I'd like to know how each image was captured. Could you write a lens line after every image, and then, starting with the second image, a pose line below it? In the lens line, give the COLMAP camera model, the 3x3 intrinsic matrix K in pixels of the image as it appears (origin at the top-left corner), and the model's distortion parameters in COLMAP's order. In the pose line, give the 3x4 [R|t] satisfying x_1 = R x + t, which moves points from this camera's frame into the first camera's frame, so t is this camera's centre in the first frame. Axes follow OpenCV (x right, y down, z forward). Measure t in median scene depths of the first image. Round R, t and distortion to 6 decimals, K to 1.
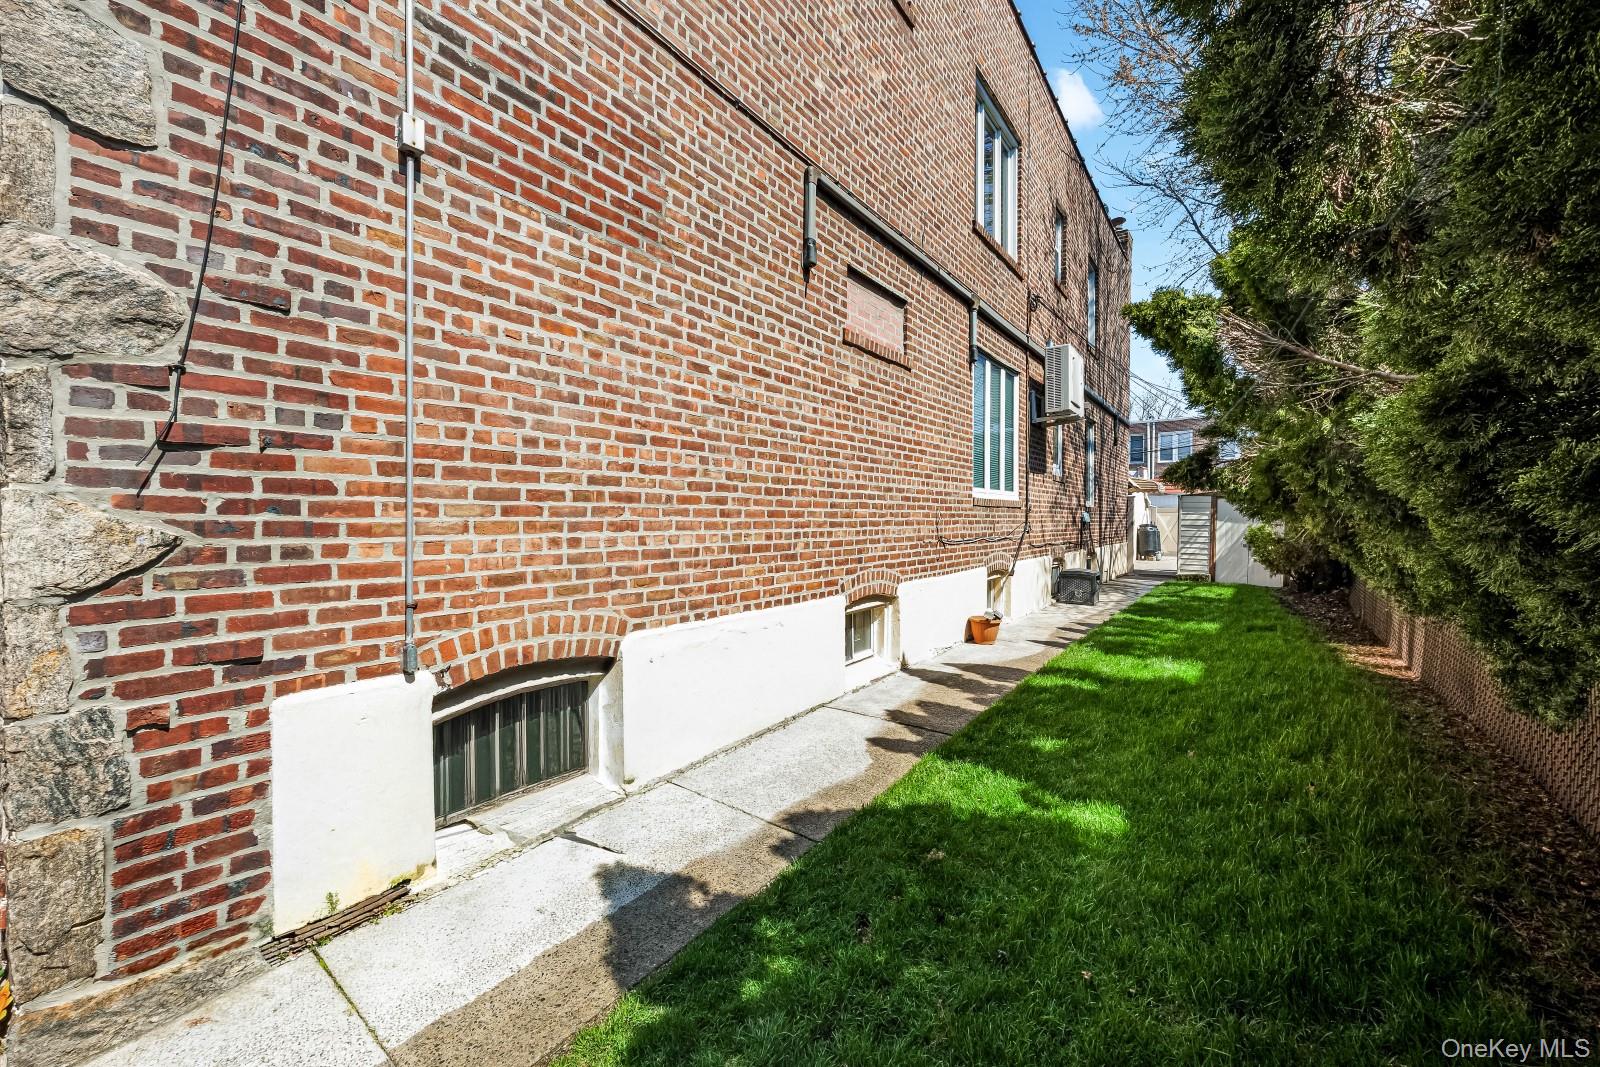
lens RADIAL K [[617.3, 0, 799.7], [0, 617.3, 525.0], [0, 0, 1]] dist [0.000909, -0.000064]
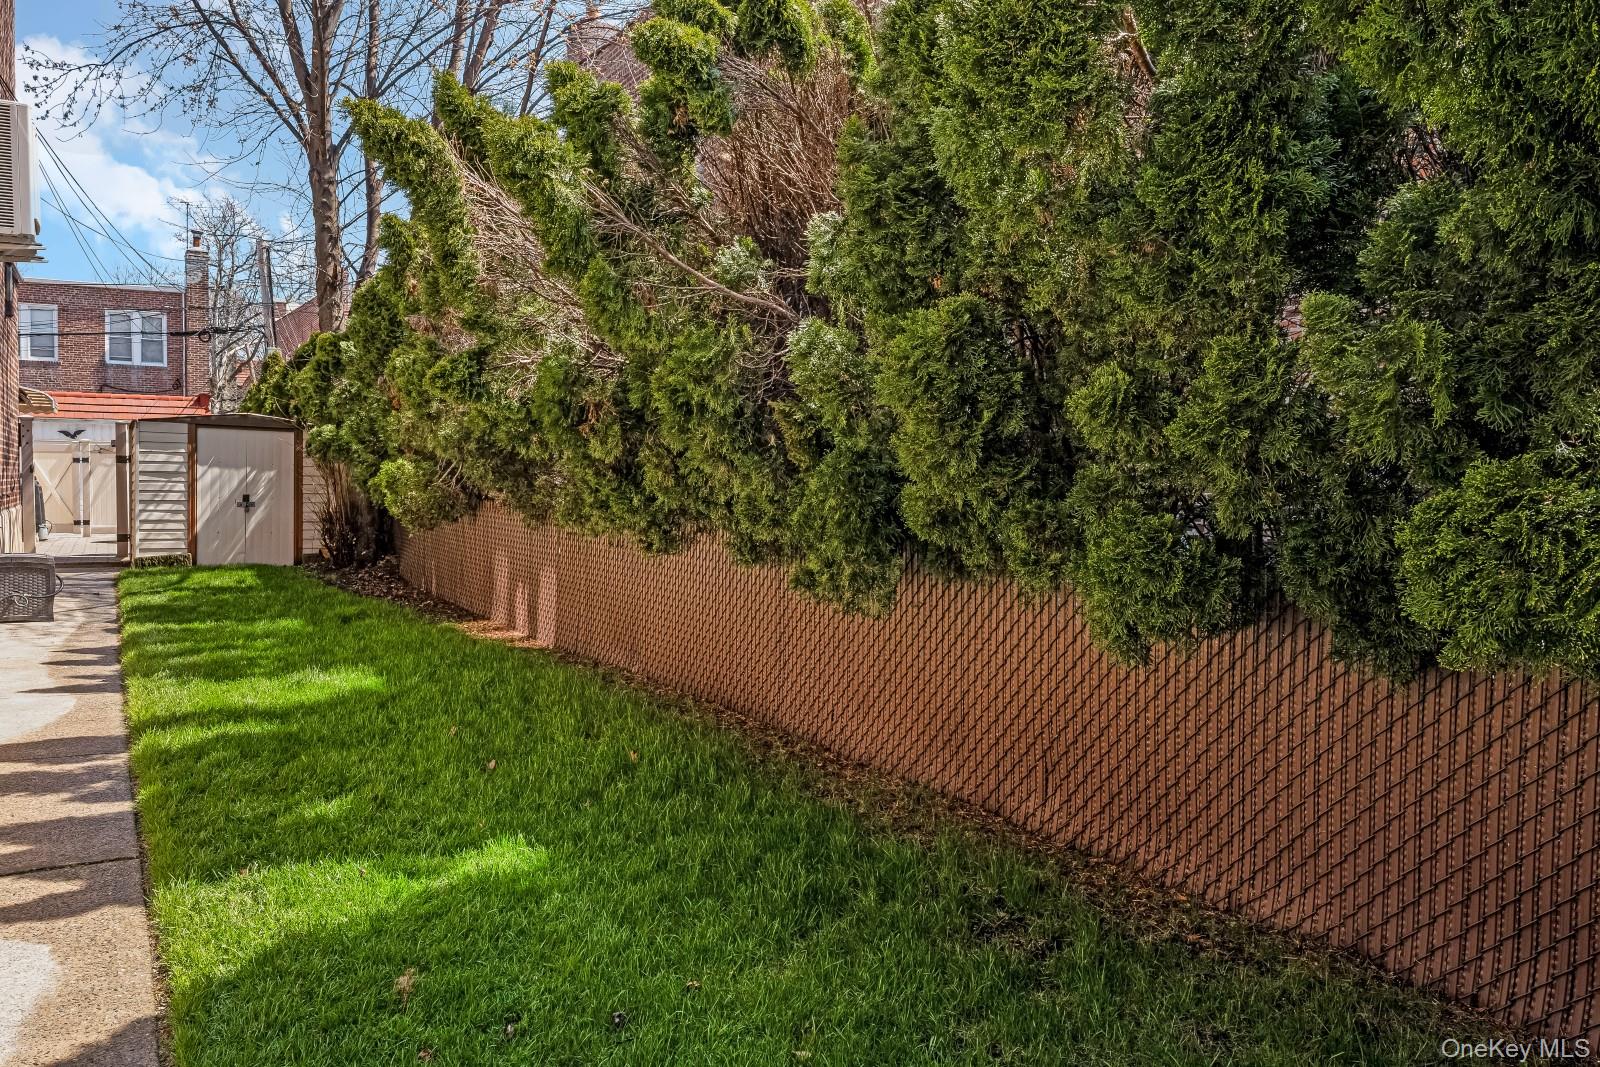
lens RADIAL K [[1112.3, 0, 800.0], [0, 1112.3, 533.5], [0, 0, 1]] dist [0.002252, 0.000406]
pose [[0.366246, -0.041866, 0.929576, -0.436810], [-0.001222, 0.998965, 0.045473, 0.036234], [-0.930517, -0.017791, 0.365816, 0.179013]]
